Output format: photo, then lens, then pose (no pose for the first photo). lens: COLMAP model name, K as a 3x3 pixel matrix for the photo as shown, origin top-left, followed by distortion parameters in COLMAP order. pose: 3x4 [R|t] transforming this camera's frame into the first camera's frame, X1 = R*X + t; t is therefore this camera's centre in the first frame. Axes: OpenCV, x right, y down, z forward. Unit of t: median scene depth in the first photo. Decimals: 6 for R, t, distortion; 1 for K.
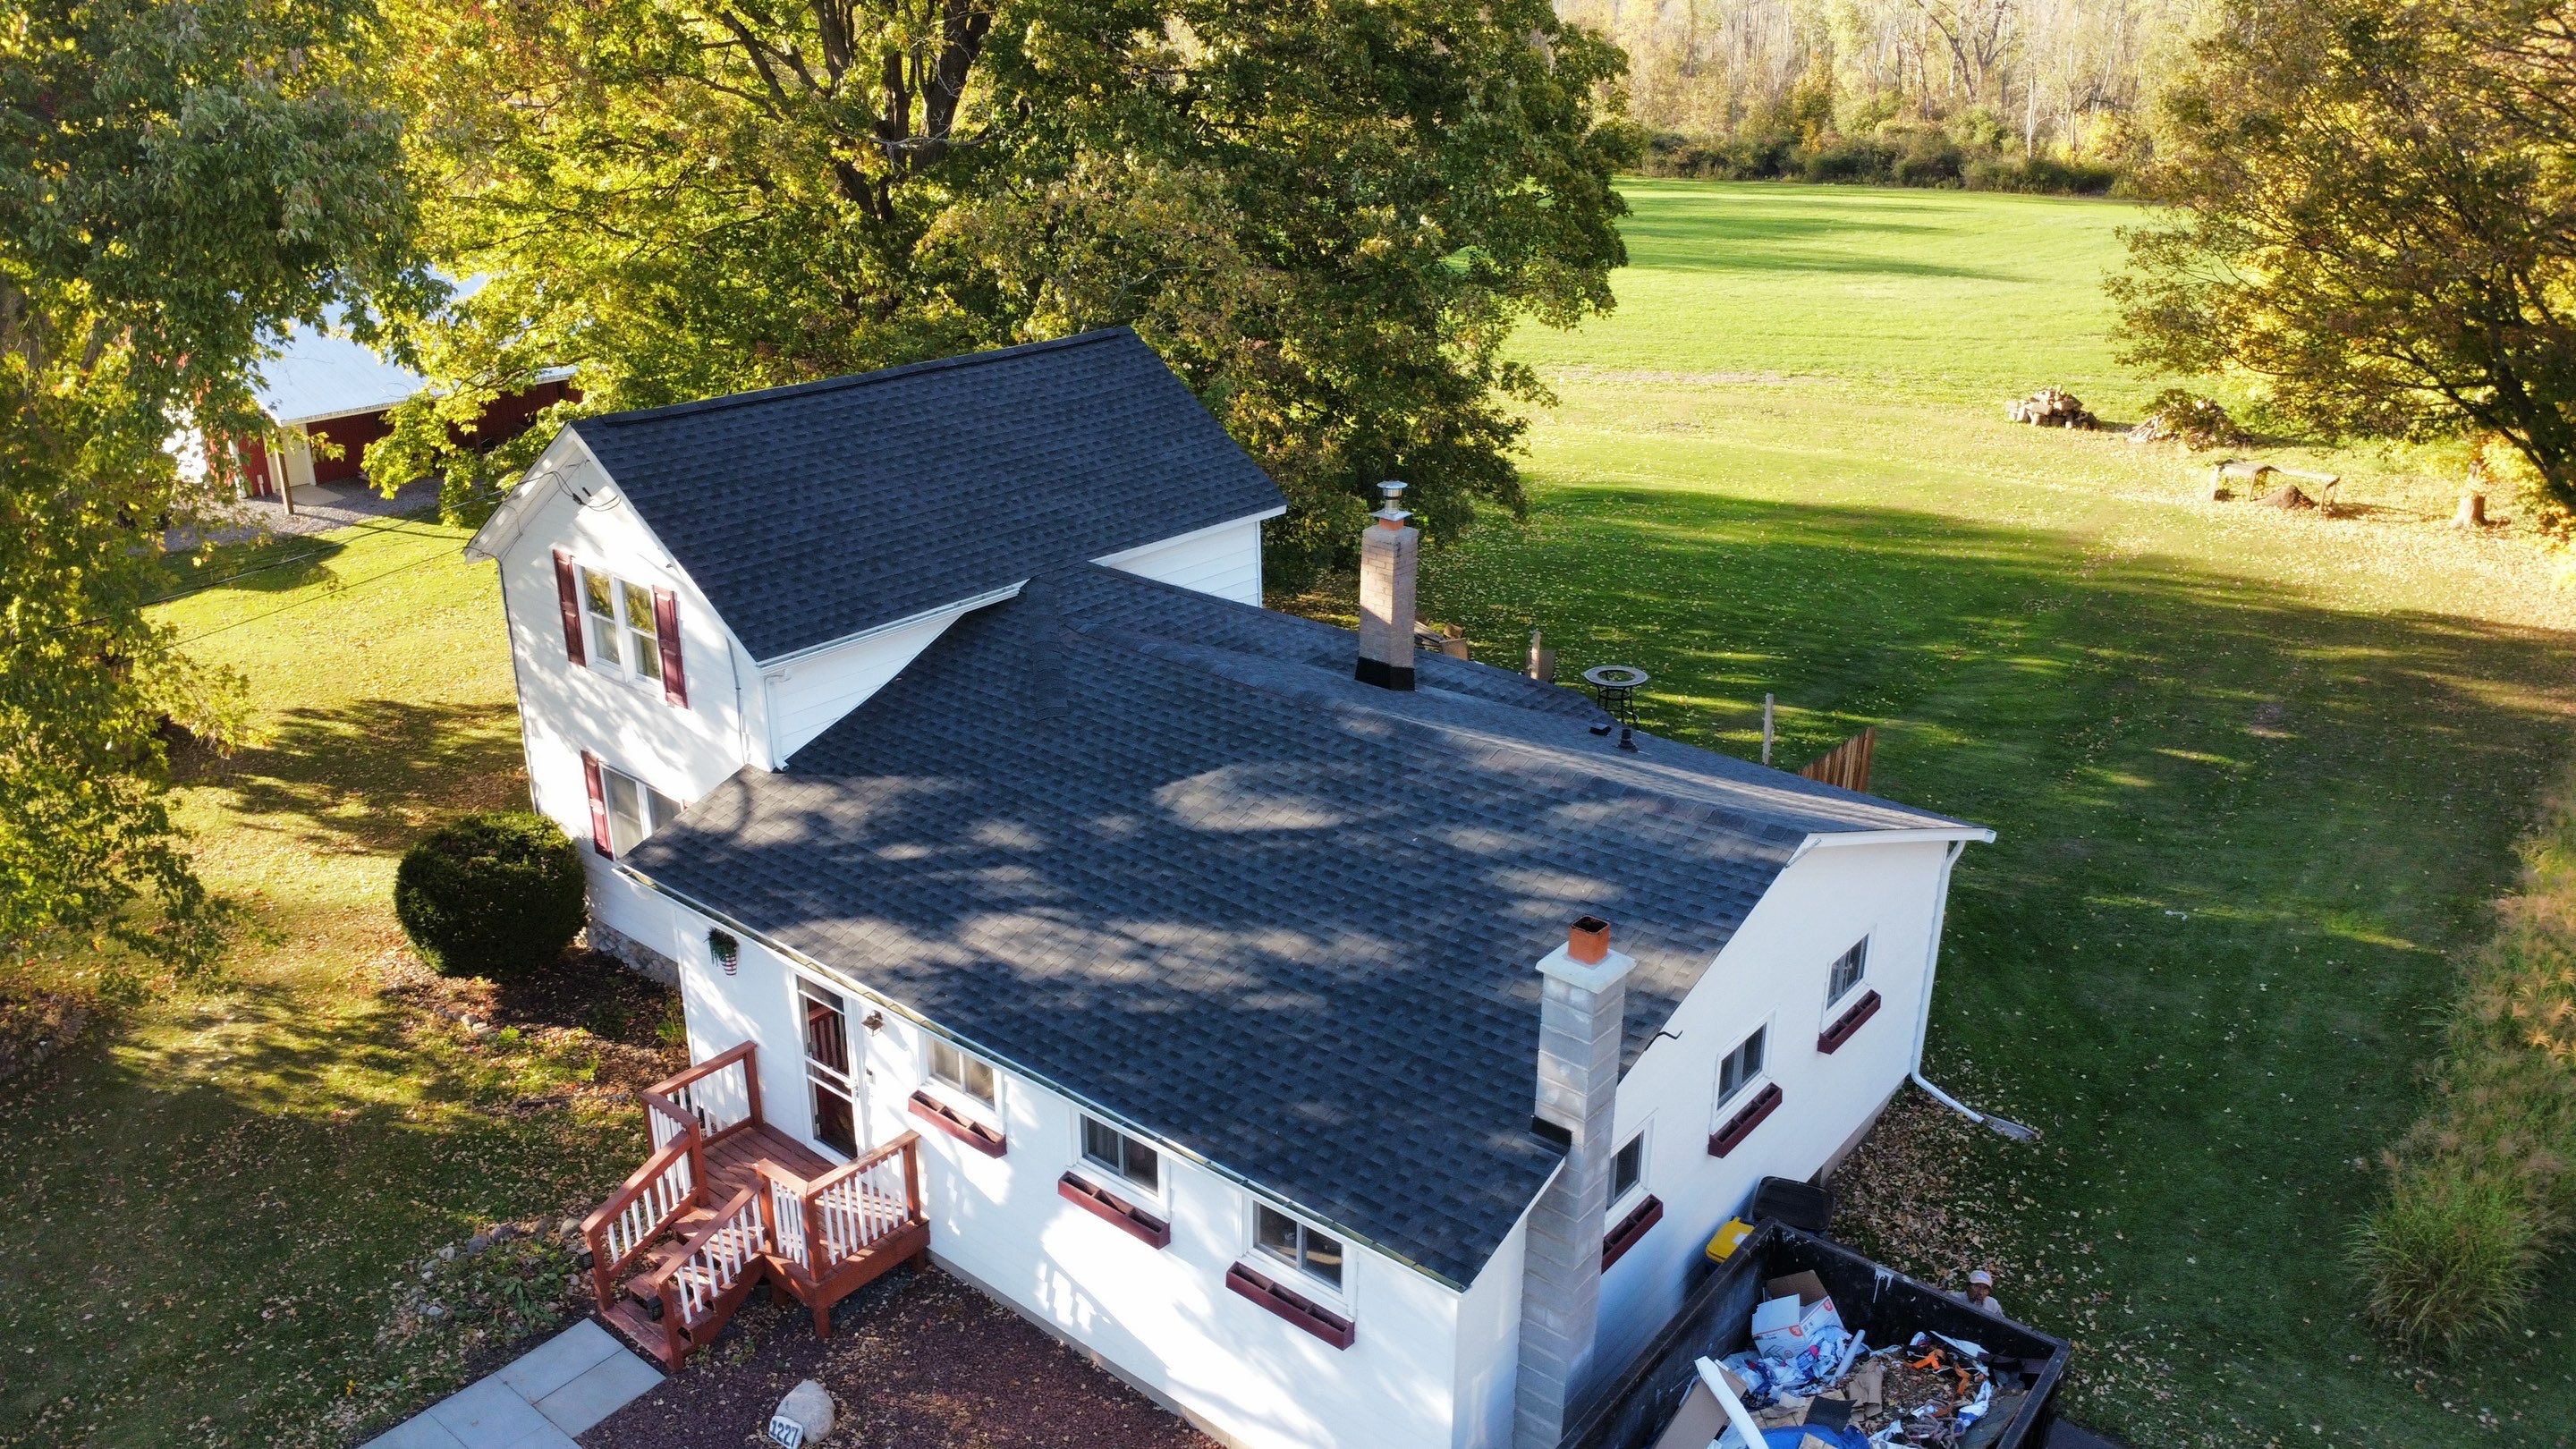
lens RADIAL K [[1901.3, 0, 1287.4], [0, 1901.3, 718.9], [0, 0, 1]] dist [-0.034305, -0.004574]
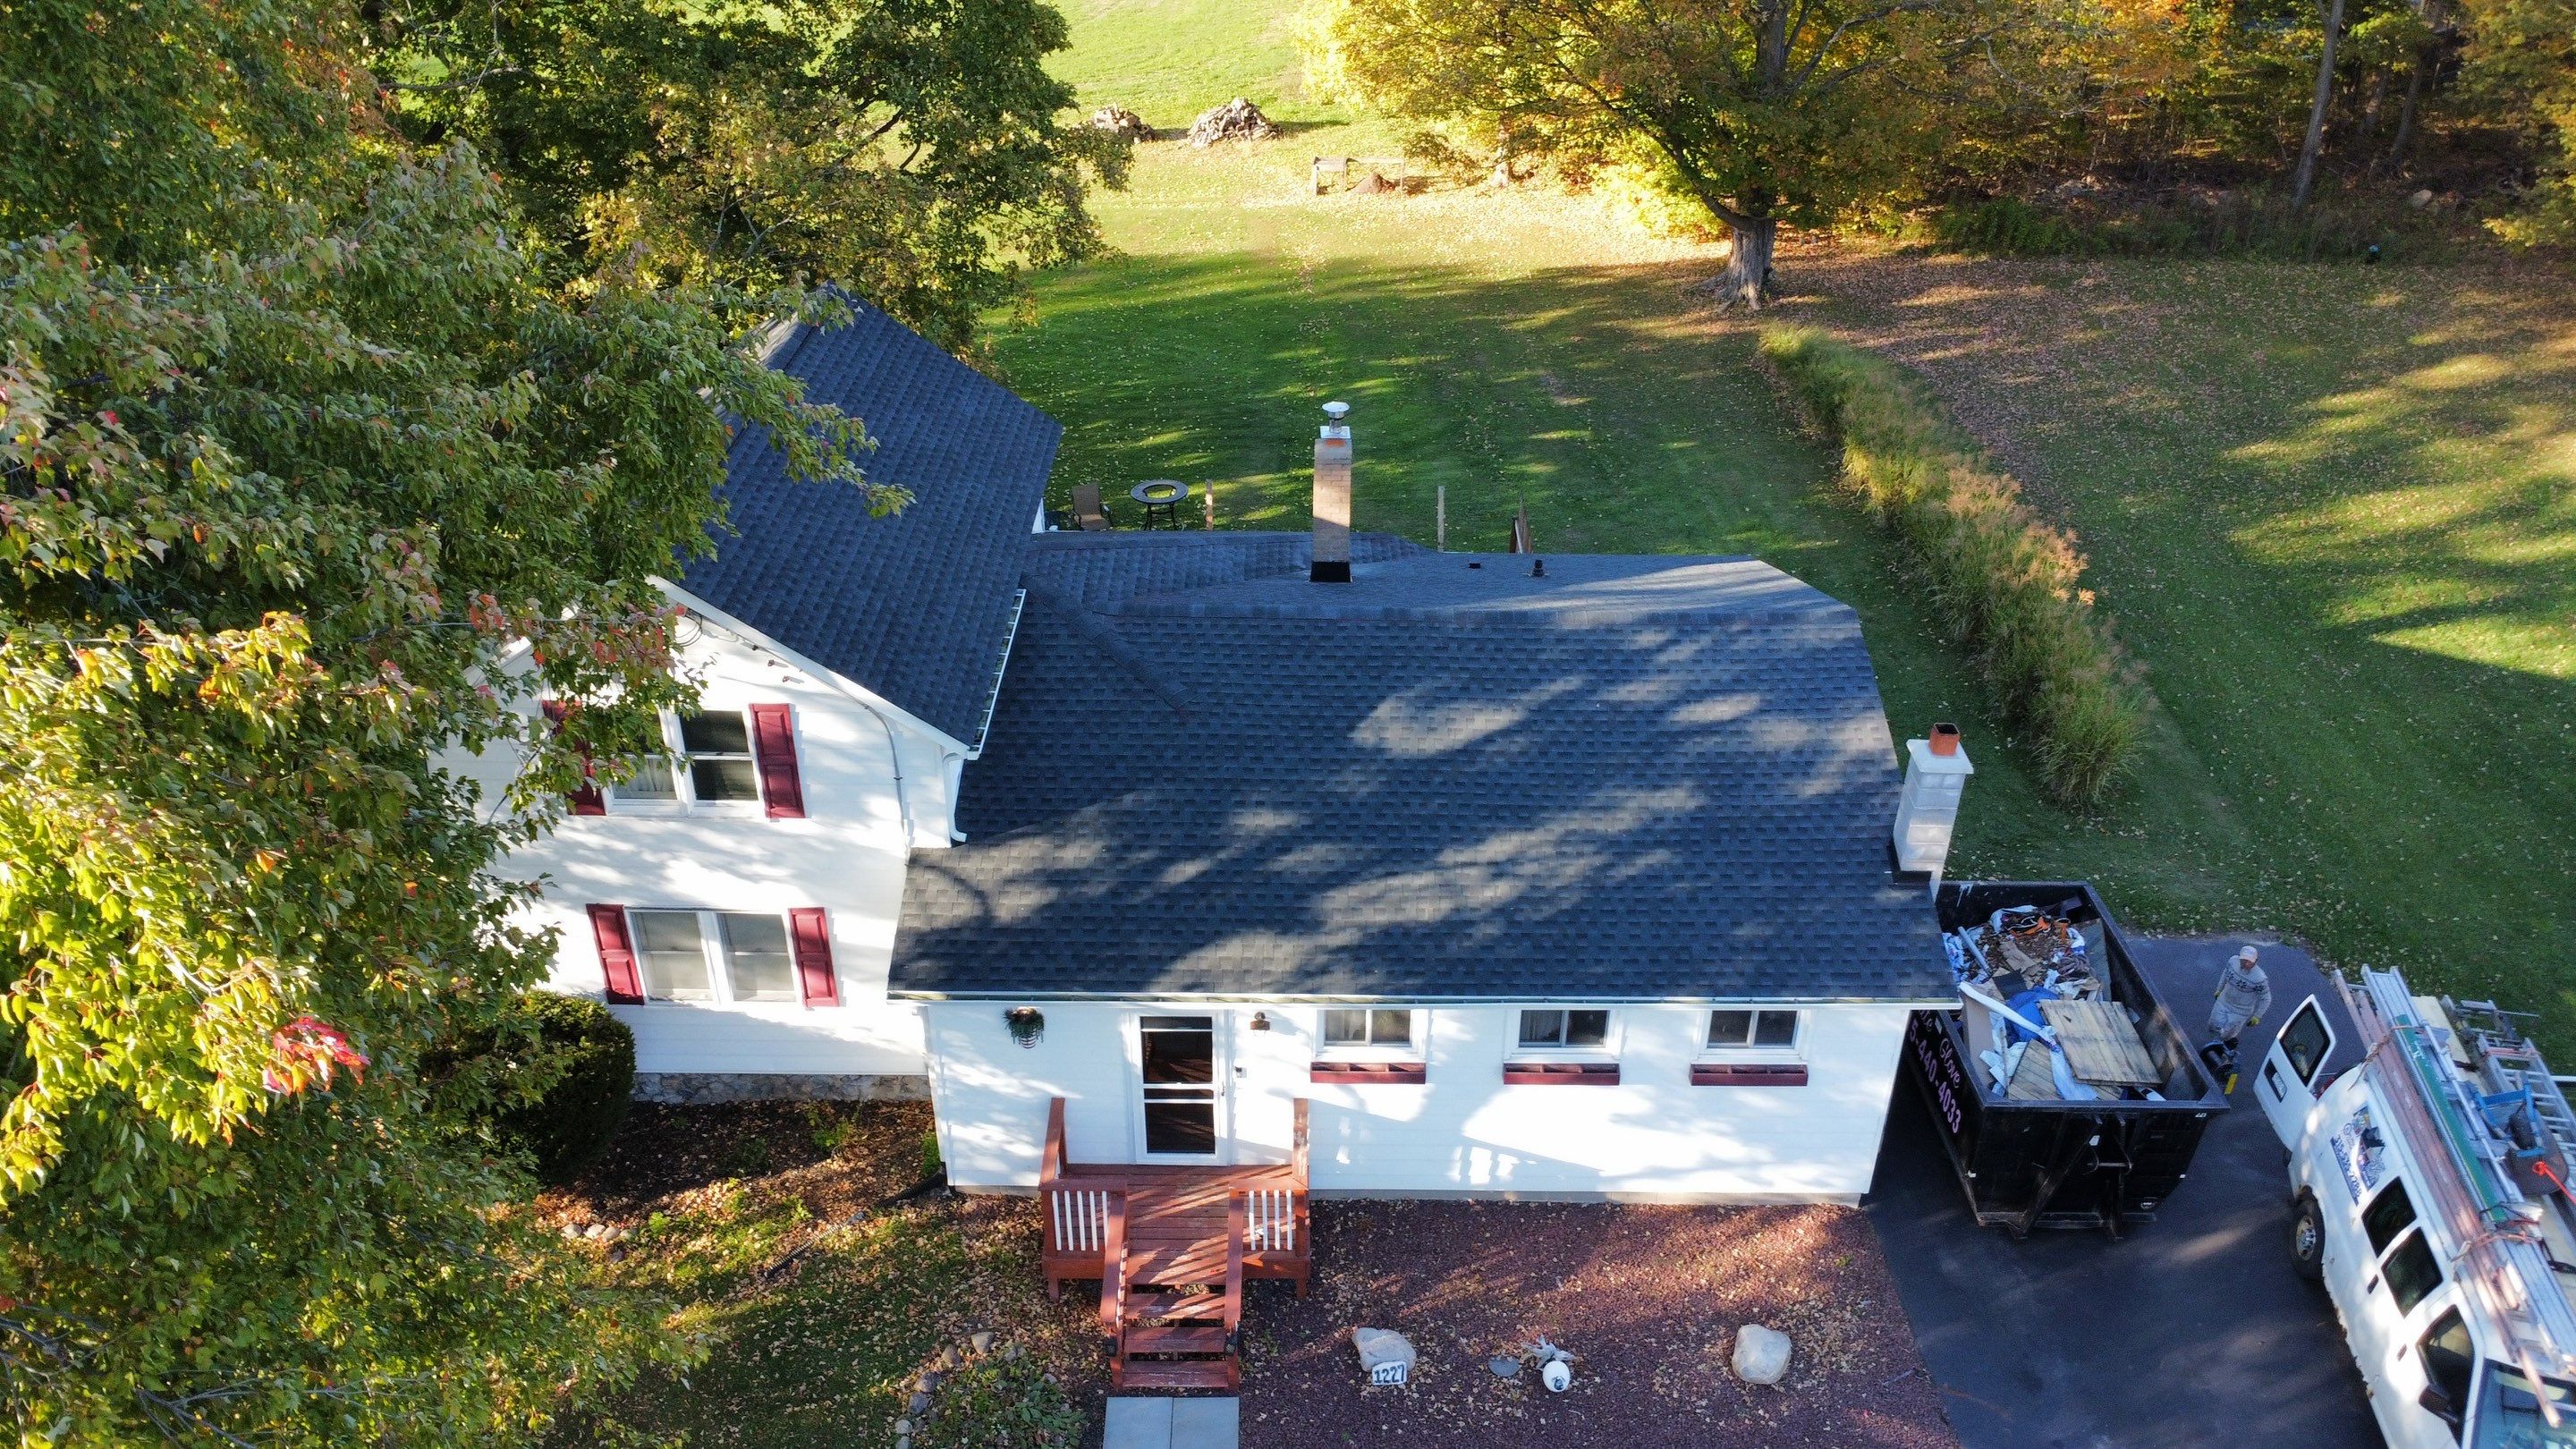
lens RADIAL K [[1901.3, 0, 1283.5], [0, 1901.3, 728.1], [0, 0, 1]] dist [-0.034305, -0.004574]
pose [[0.766629, -0.327651, 0.552200, -0.742229], [0.224907, 0.942547, 0.247025, -0.261397], [-0.601413, -0.065183, 0.796275, 0.135854]]
